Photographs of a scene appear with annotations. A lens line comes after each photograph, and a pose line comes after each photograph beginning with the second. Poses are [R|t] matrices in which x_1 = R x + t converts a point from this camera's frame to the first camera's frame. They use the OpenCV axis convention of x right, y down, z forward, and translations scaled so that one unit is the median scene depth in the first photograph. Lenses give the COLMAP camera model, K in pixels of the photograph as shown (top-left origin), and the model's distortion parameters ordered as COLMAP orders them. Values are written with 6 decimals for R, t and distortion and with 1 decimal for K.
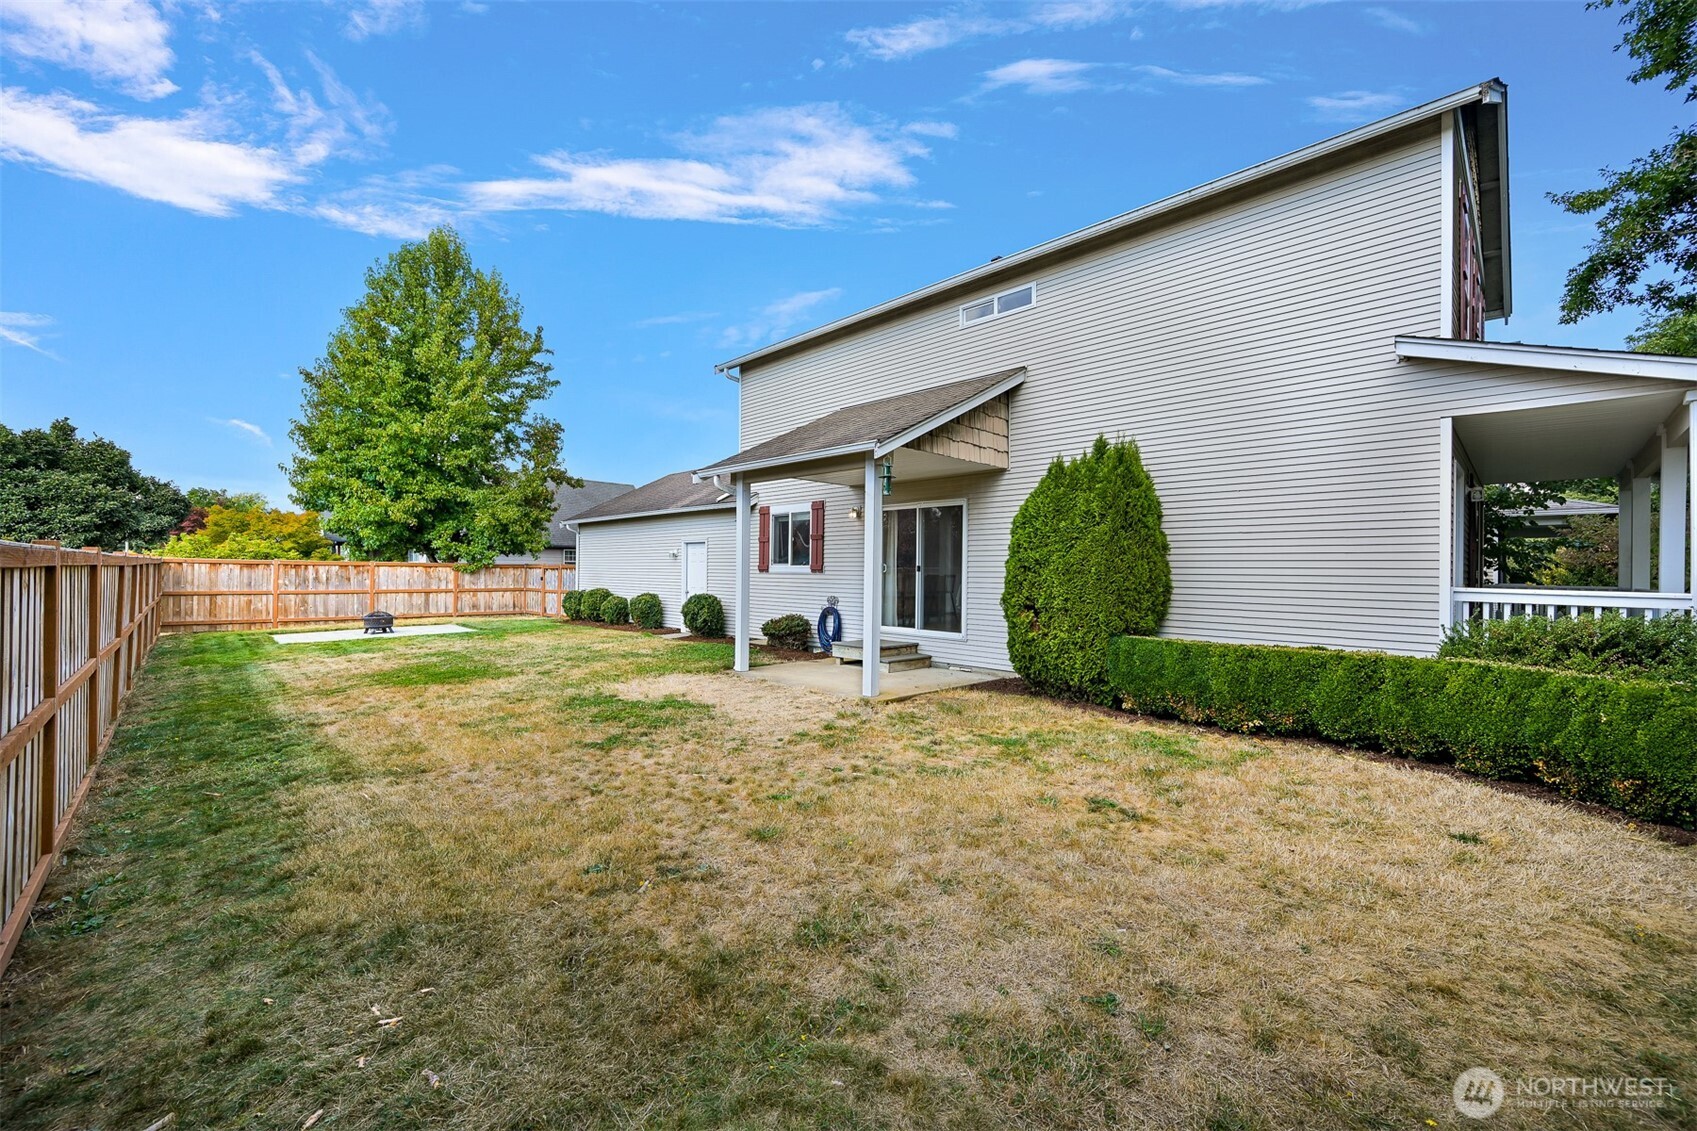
lens RADIAL K [[669.1, 0, 851.7], [0, 669.1, 573.9], [0, 0, 1]] dist [0.000527, -0.000030]
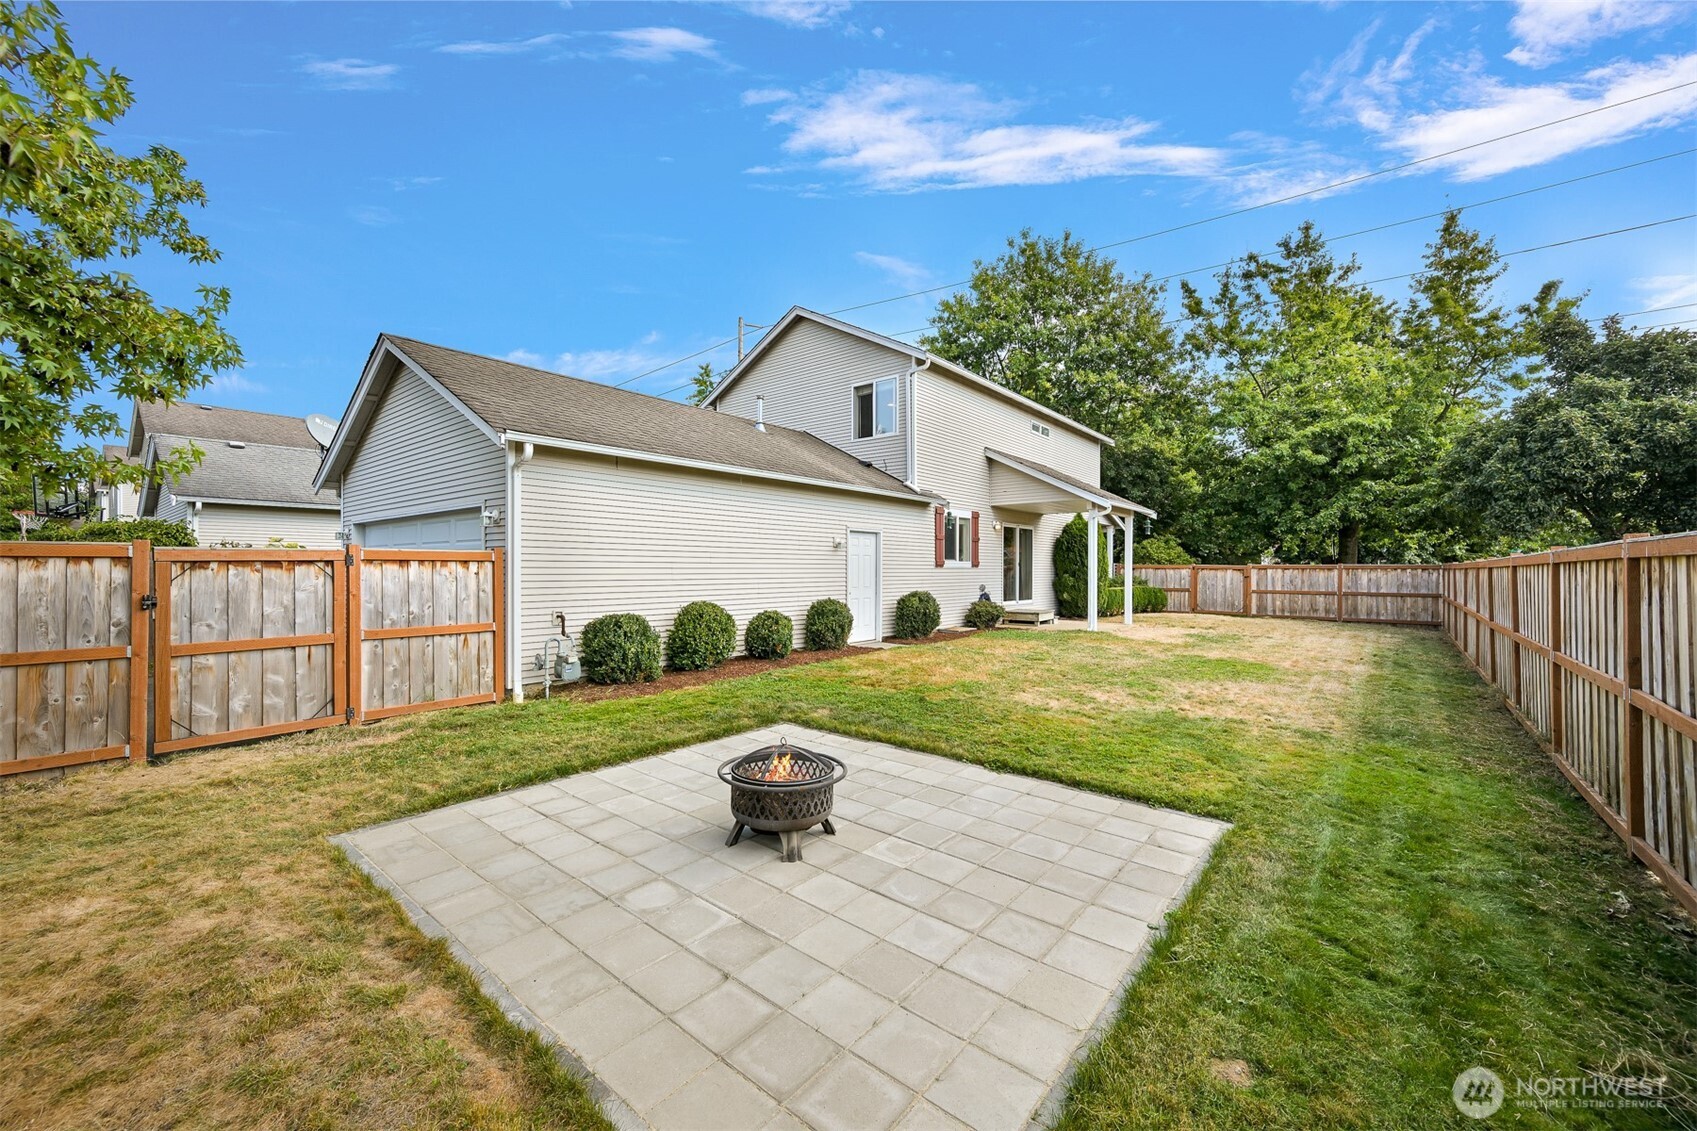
lens RADIAL K [[662.0, 0, 855.6], [0, 662.0, 562.7], [0, 0, 1]] dist [0.000175, 0.000204]
pose [[-0.098446, 0.005064, 0.995130, -1.241542], [0.009522, 0.999946, -0.004146, -0.007297], [-0.995097, 0.009067, -0.098488, 1.306610]]
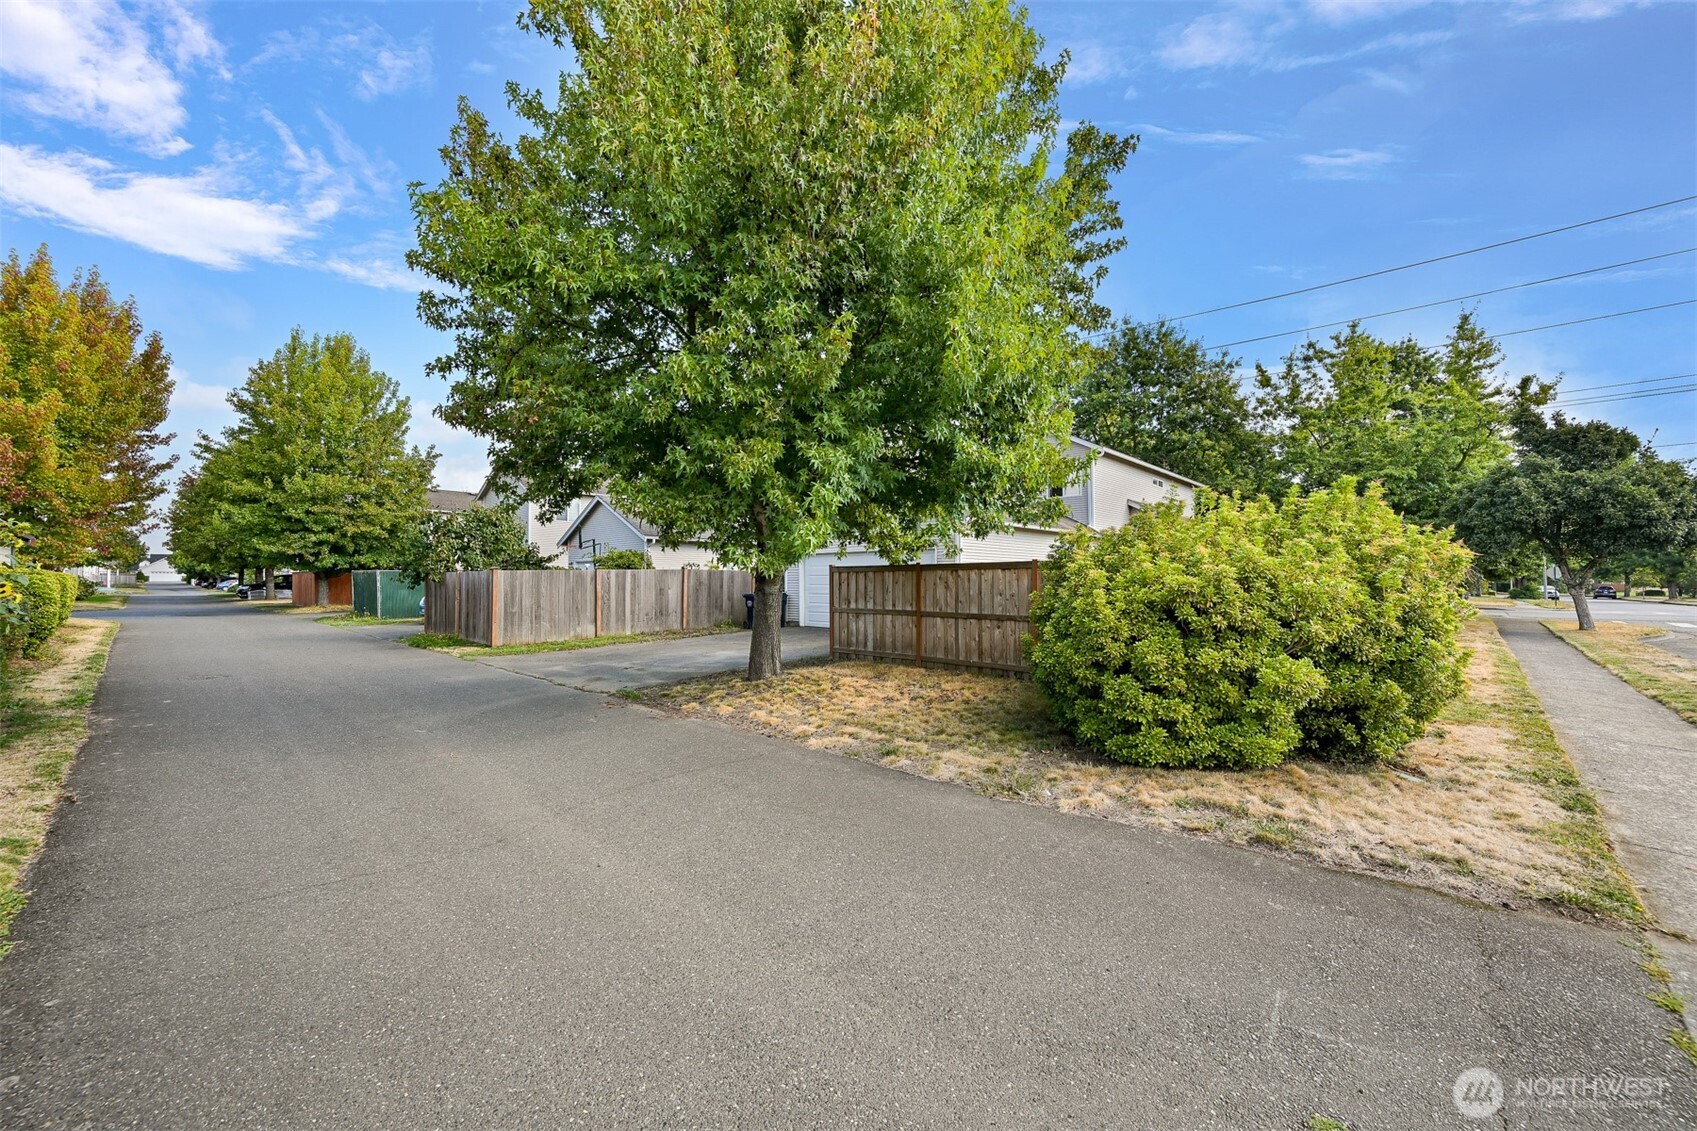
lens RADIAL K [[669.1, 0, 851.7], [0, 669.1, 573.9], [0, 0, 1]] dist [0.000527, -0.000030]
pose [[-0.036863, 0.011307, 0.999256, -1.904869], [0.012702, 0.999861, -0.010845, -0.004710], [-0.999240, 0.012293, -0.037001, 1.802574]]
